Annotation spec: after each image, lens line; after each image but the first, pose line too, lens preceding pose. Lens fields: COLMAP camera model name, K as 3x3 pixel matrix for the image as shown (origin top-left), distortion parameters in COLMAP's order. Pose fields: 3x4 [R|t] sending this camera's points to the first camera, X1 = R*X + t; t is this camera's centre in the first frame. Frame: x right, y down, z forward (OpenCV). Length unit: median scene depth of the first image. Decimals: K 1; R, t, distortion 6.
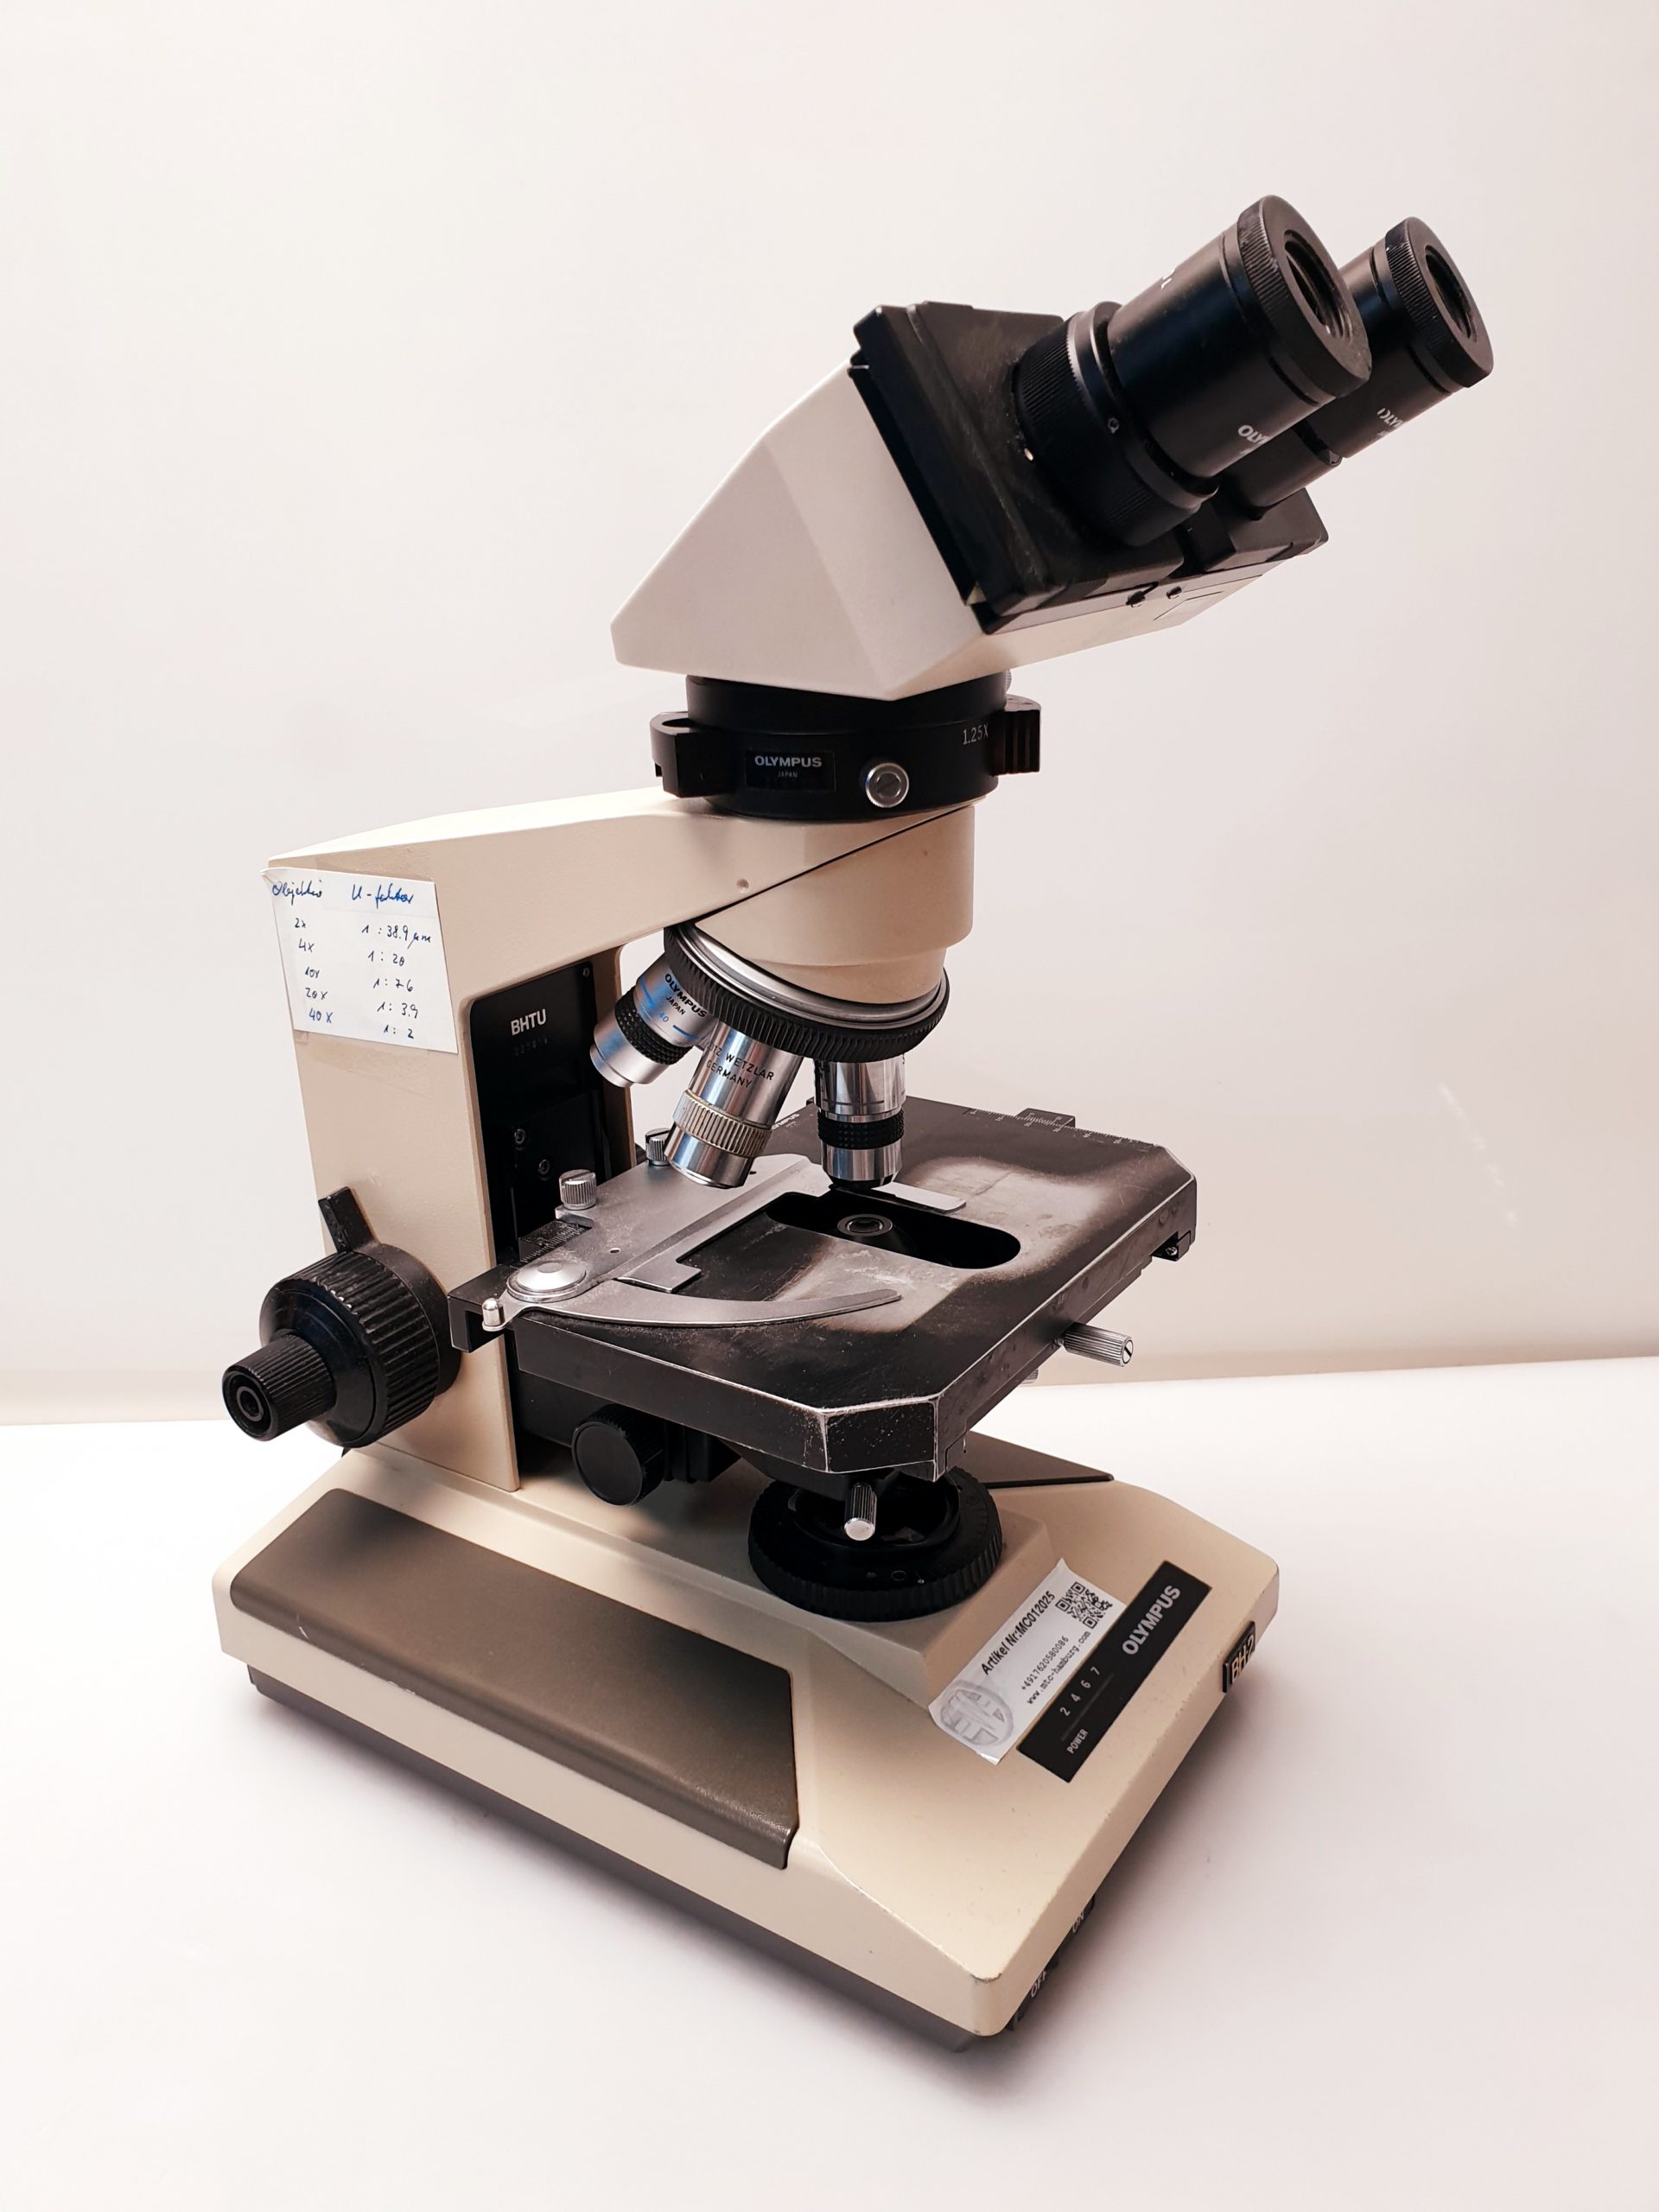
lens RADIAL K [[1744.6, 0, 866.4], [0, 1744.6, 1101.7], [0, 0, 1]] dist [0.091346, -0.293042]
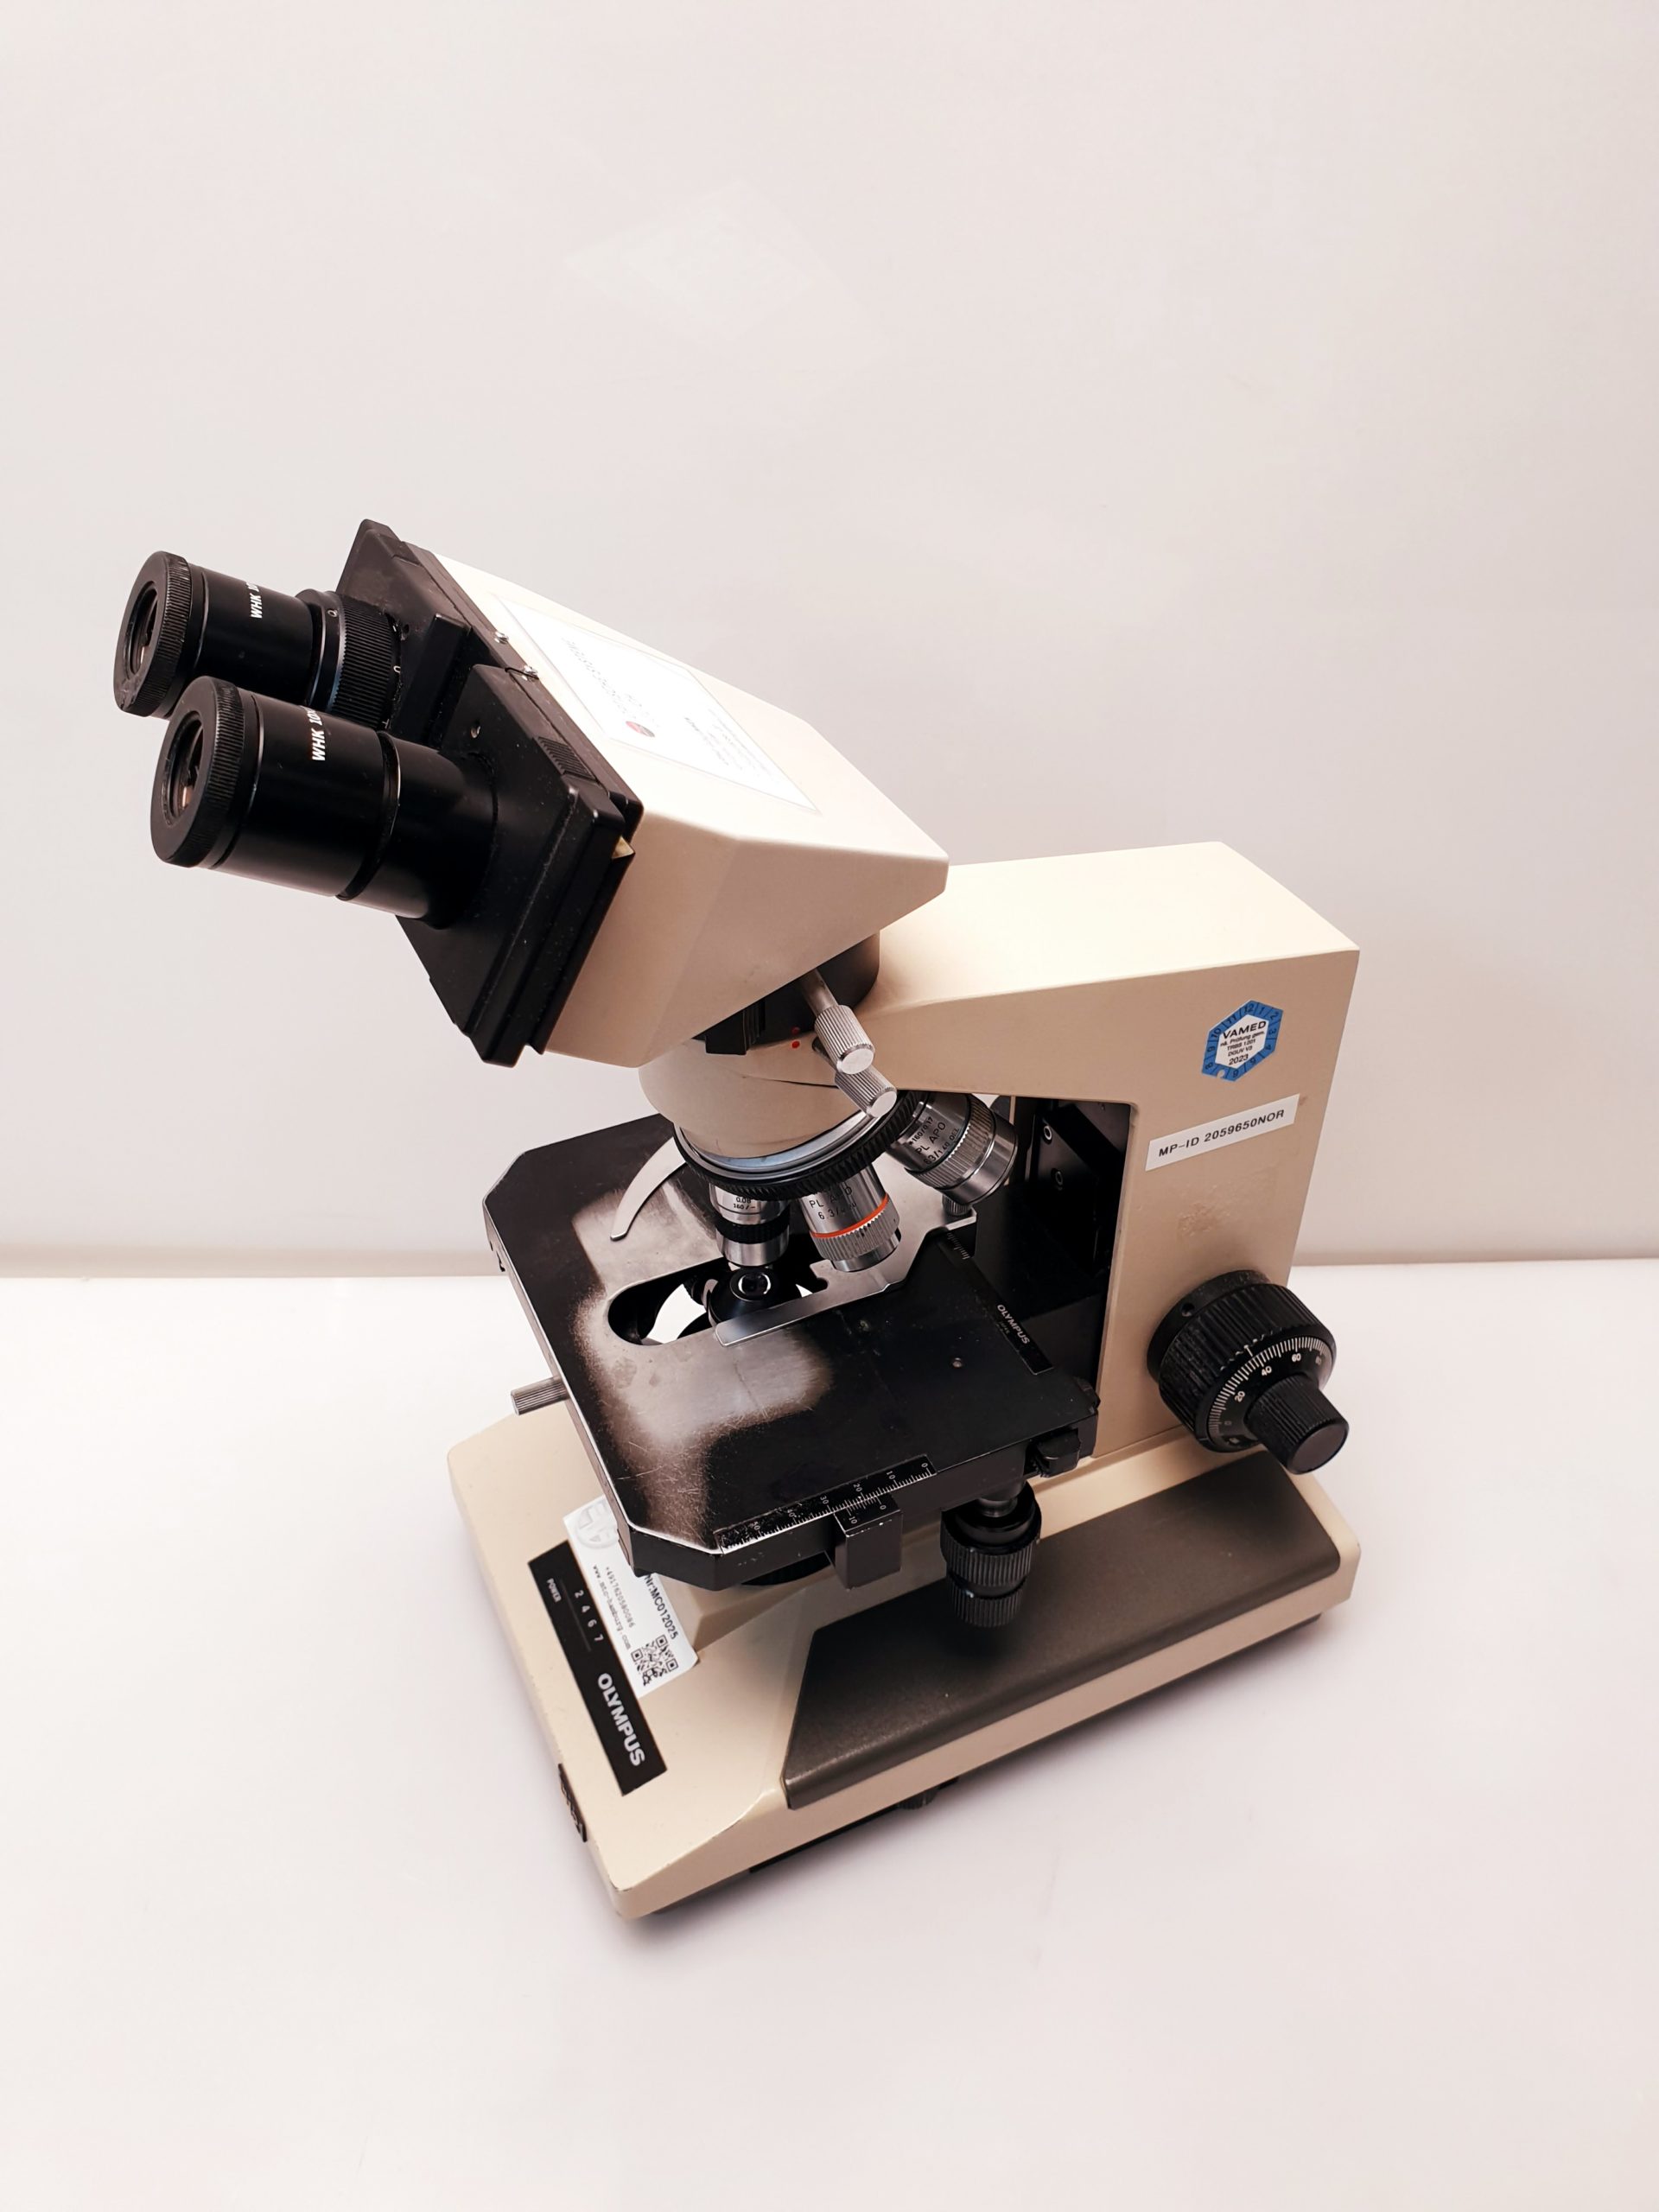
lens RADIAL K [[1744.6, 0, 866.4], [0, 1744.6, 1101.7], [0, 0, 1]] dist [0.091346, -0.293042]
pose [[-0.513414, 0.571668, -0.640001, 0.599075], [-0.297196, 0.581194, 0.757554, -0.858817], [0.805034, 0.579145, -0.128496, 1.095639]]
